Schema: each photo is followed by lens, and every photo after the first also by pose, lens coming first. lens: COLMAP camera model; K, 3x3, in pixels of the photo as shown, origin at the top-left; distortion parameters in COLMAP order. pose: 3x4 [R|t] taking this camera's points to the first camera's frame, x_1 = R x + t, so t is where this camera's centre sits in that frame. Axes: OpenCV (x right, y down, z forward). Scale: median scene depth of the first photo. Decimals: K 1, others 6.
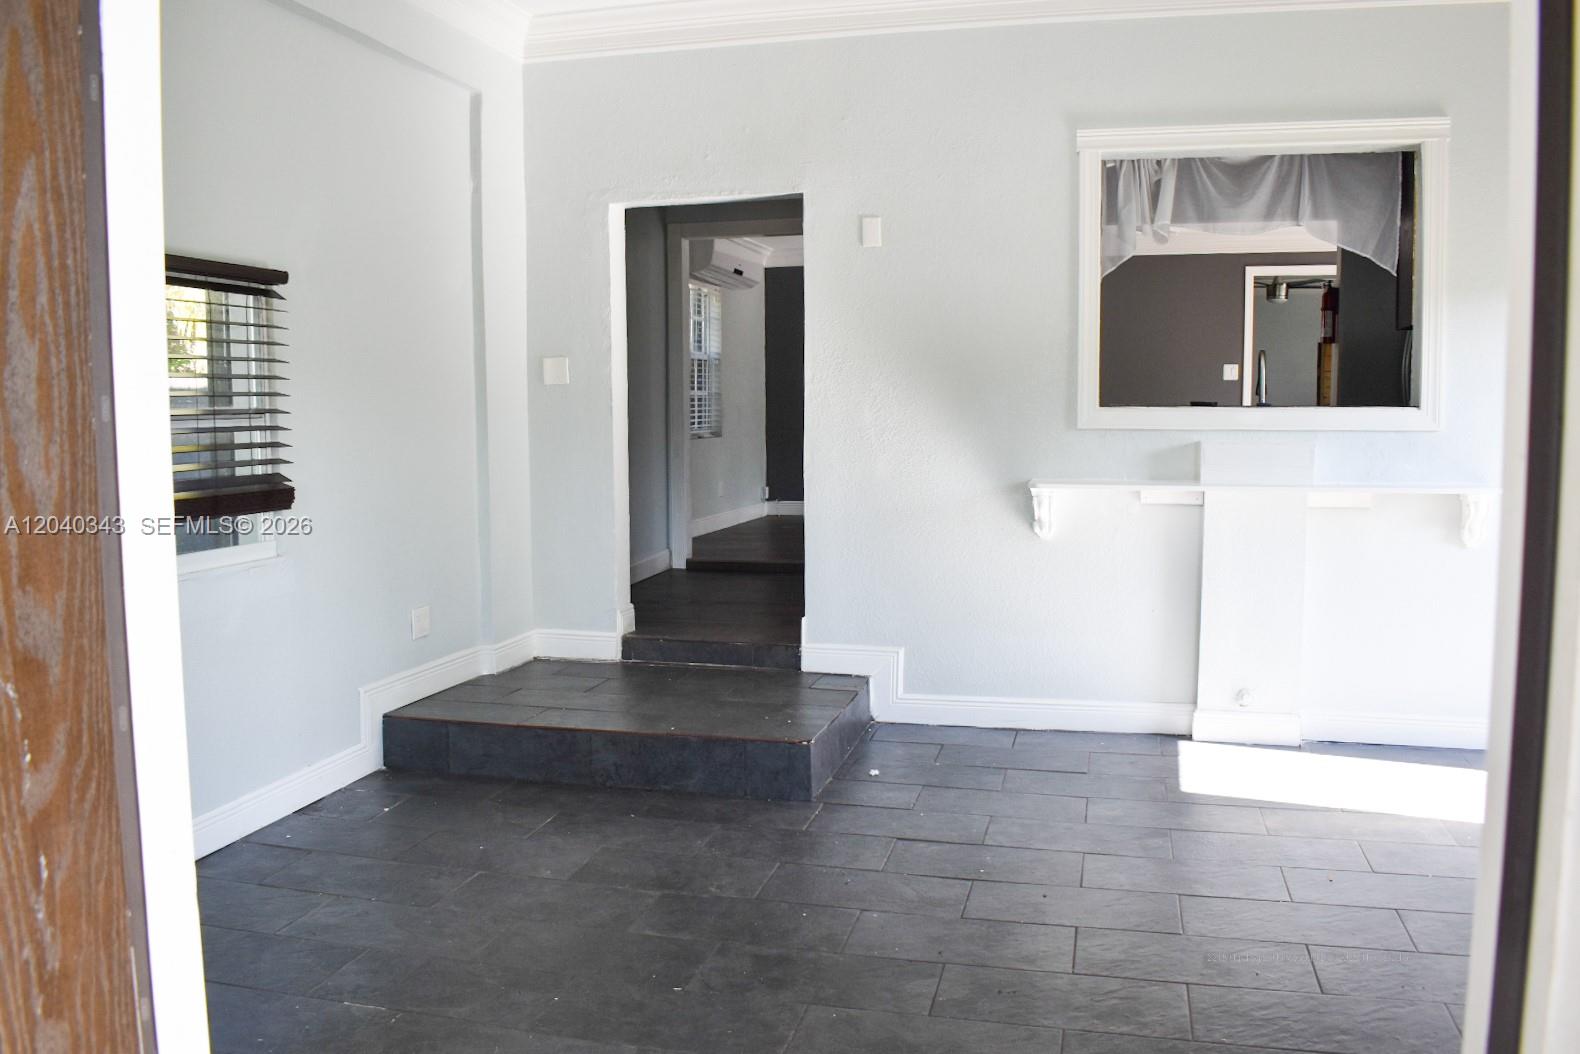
lens RADIAL K [[1254.0, 0, 774.5], [0, 1254.0, 508.7], [0, 0, 1]] dist [-0.057146, -0.012501]
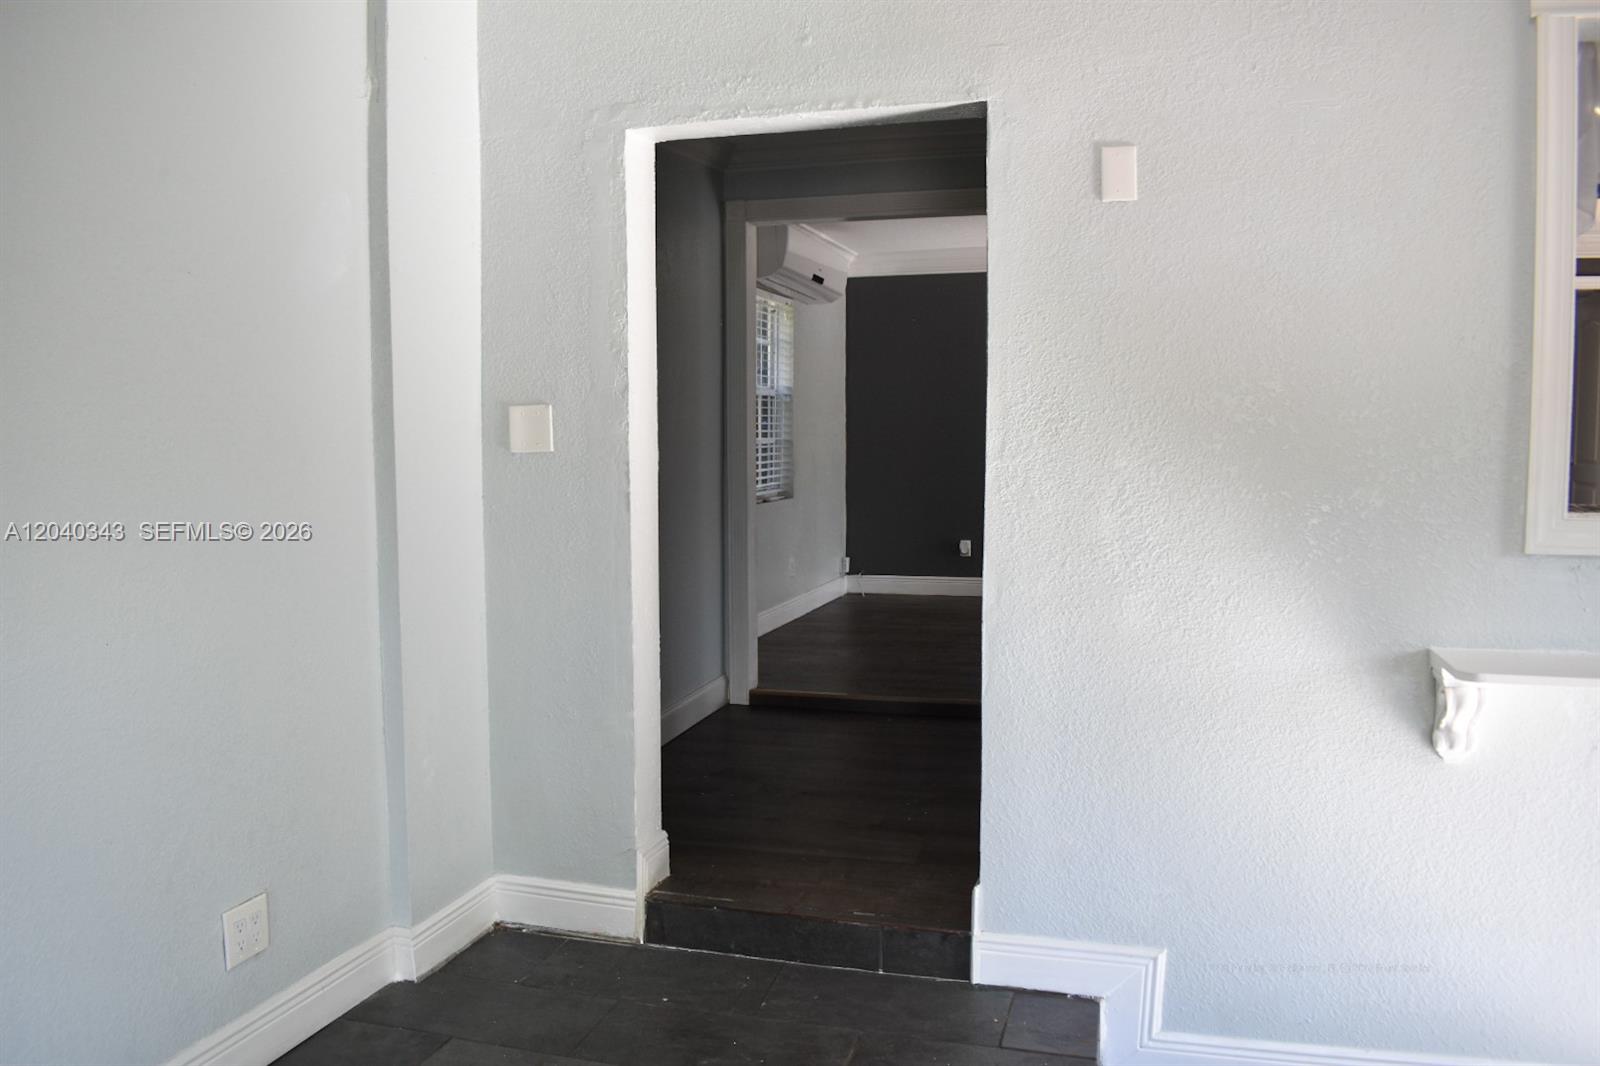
lens RADIAL K [[1284.8, 0, 800.0], [0, 1284.8, 533.0], [0, 0, 1]] dist [-0.091252, 0.011998]
pose [[0.999783, 0.005759, -0.020000, -0.041494], [-0.005862, 0.999970, -0.005088, -0.060532], [0.019970, 0.005204, 0.999787, 0.423158]]
